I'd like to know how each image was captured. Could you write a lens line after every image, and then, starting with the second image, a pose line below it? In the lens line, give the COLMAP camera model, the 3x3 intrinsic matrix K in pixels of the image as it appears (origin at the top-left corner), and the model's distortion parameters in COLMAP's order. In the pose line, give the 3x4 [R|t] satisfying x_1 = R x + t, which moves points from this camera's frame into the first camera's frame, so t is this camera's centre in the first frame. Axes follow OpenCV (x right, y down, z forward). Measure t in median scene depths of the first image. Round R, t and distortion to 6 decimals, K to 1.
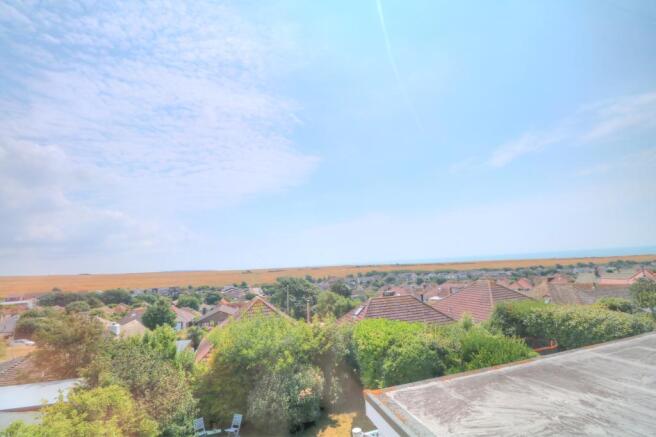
lens RADIAL K [[301.4, 0, 329.9], [0, 301.4, 210.5], [0, 0, 1]] dist [-0.013486, -0.000627]
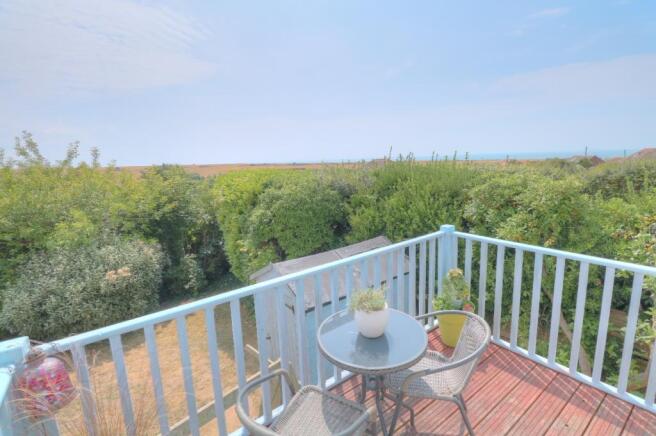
lens RADIAL K [[301.4, 0, 329.9], [0, 301.4, 210.0], [0, 0, 1]] dist [-0.013486, -0.000627]
pose [[0.945583, -0.032280, 0.323775, 0.125299], [-0.068991, 0.952552, 0.296455, 0.296278], [-0.317982, -0.302660, 0.898490, 0.396924]]
